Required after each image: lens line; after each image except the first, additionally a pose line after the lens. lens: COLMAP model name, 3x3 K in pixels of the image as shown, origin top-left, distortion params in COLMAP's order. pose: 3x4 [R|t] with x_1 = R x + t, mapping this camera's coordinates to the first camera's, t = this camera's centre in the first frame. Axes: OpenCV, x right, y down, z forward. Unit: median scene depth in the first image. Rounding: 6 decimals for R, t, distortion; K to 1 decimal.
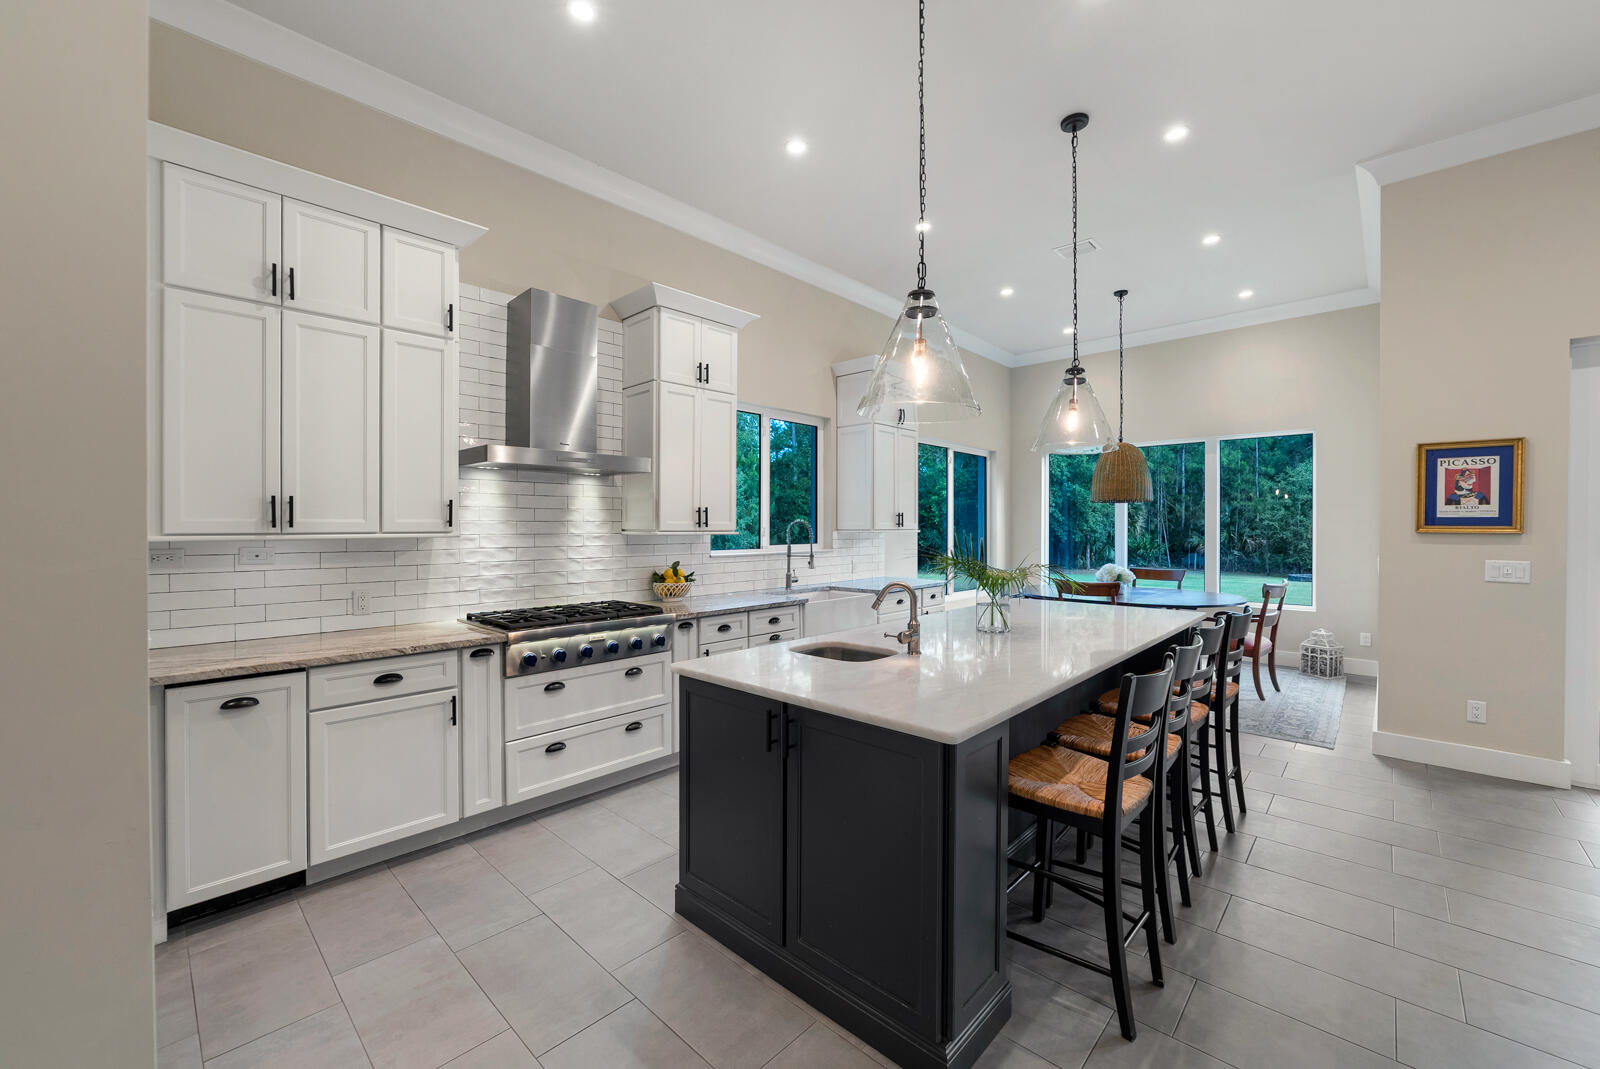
lens RADIAL K [[630.0, 0, 800.5], [0, 630.0, 530.0], [0, 0, 1]] dist [-0.001012, 0.000043]
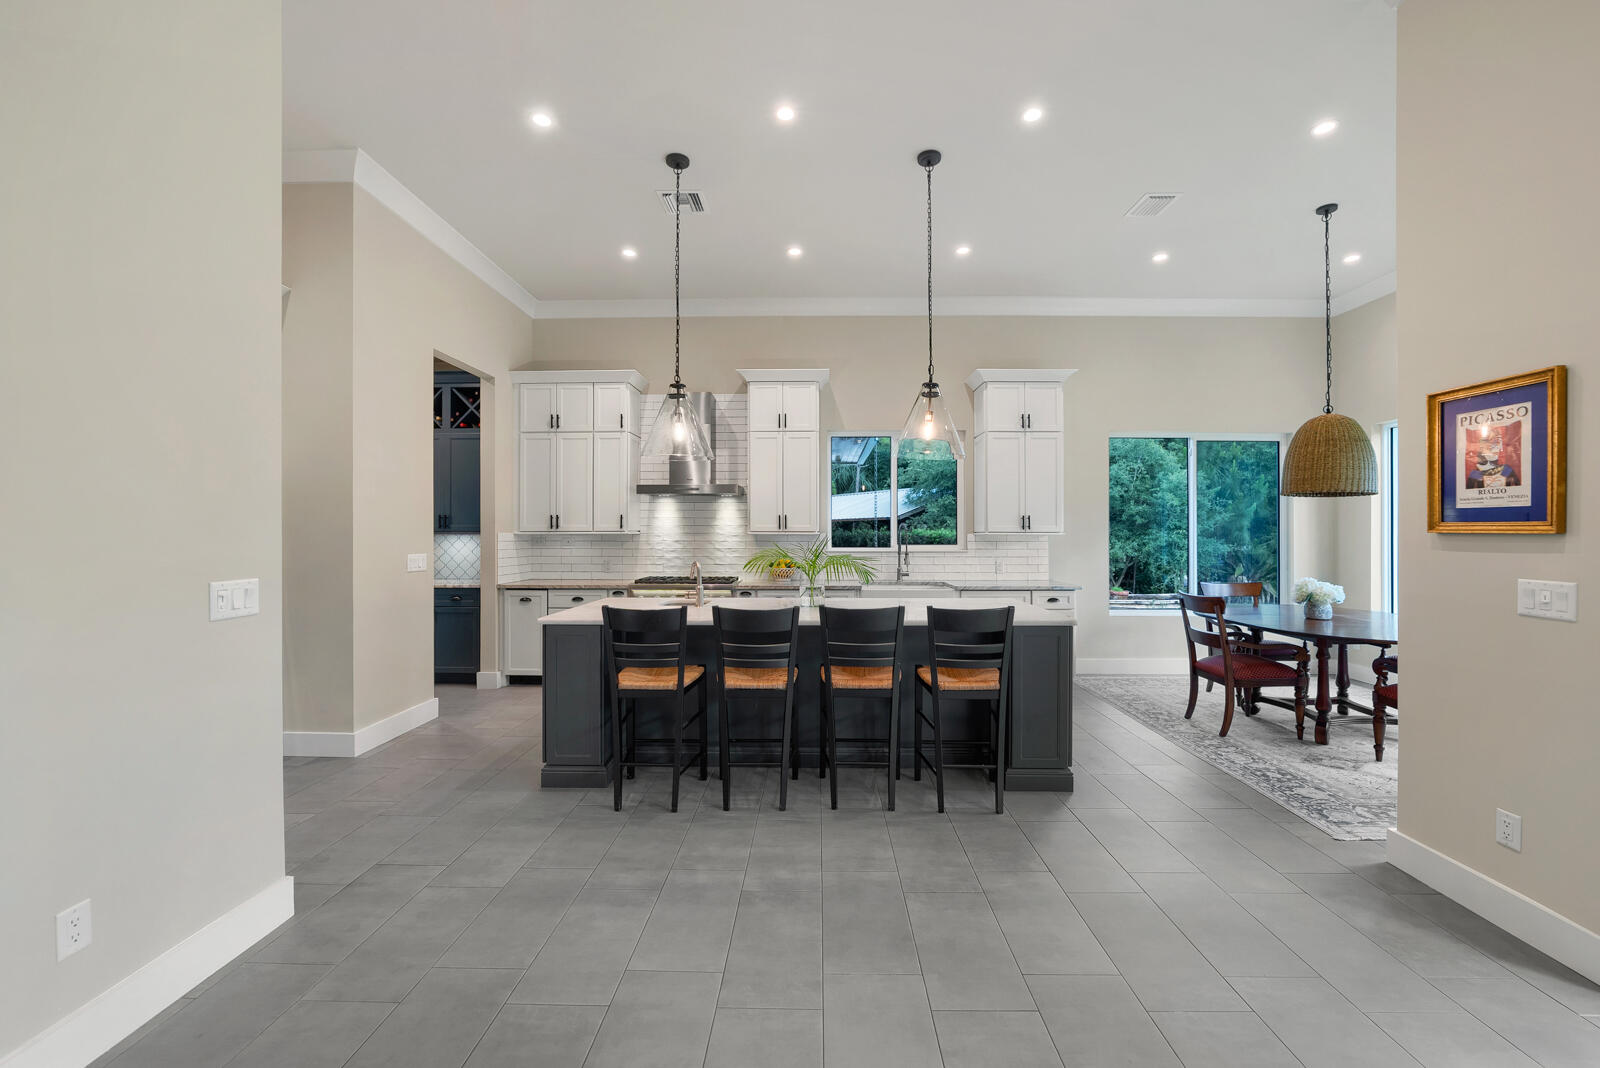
lens RADIAL K [[627.3, 0, 826.2], [0, 627.3, 542.8], [0, 0, 1]] dist [-0.001765, -0.000359]
pose [[0.682586, 0.012203, -0.730703, 1.045929], [-0.004628, 0.999913, 0.012376, 0.009356], [0.730791, -0.005065, 0.682583, 0.112313]]
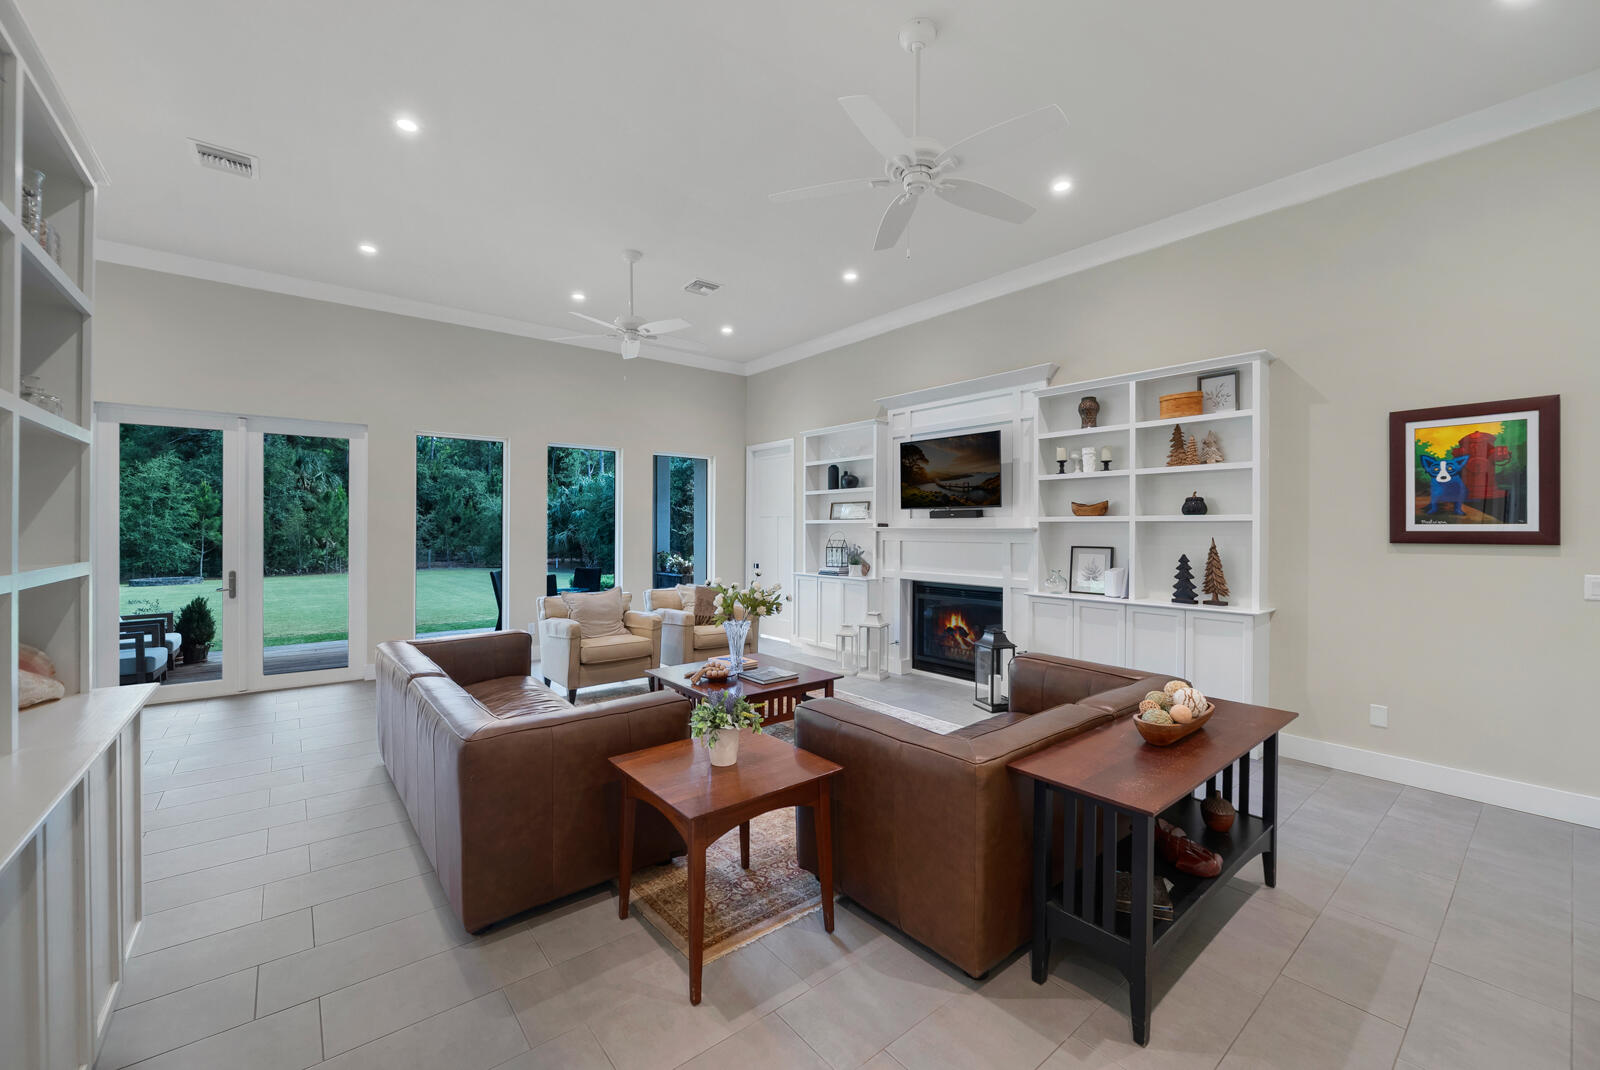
lens RADIAL K [[642.1, 0, 802.7], [0, 642.1, 526.7], [0, 0, 1]] dist [-0.001873, -0.000042]
pose [[0.148966, 0.003618, 0.988836, 0.016781], [0.001462, 0.999991, -0.003879, -0.007301], [-0.988841, 0.002023, 0.148959, -0.795365]]
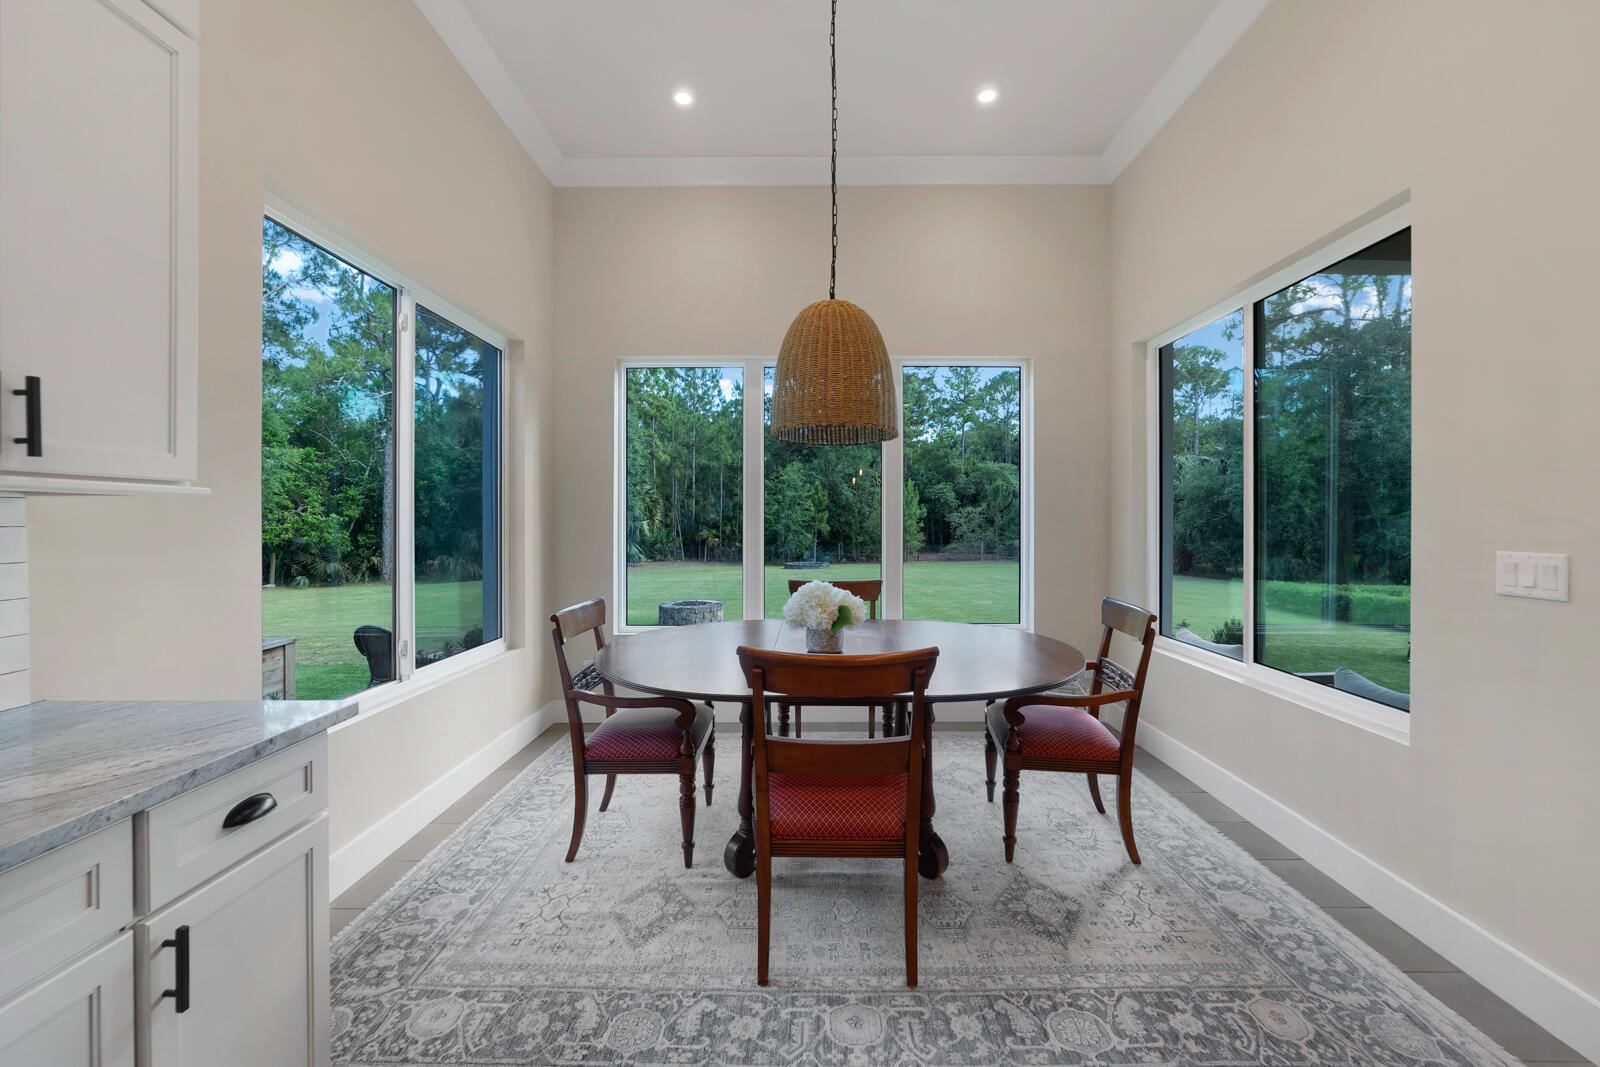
lens RADIAL K [[642.1, 0, 802.7], [0, 642.1, 525.2], [0, 0, 1]] dist [-0.001873, -0.000042]
pose [[0.740356, -0.002636, 0.672210, 0.315093], [0.002681, 0.999996, 0.000968, 0.024441], [-0.672209, 0.001085, 0.740360, 1.120793]]
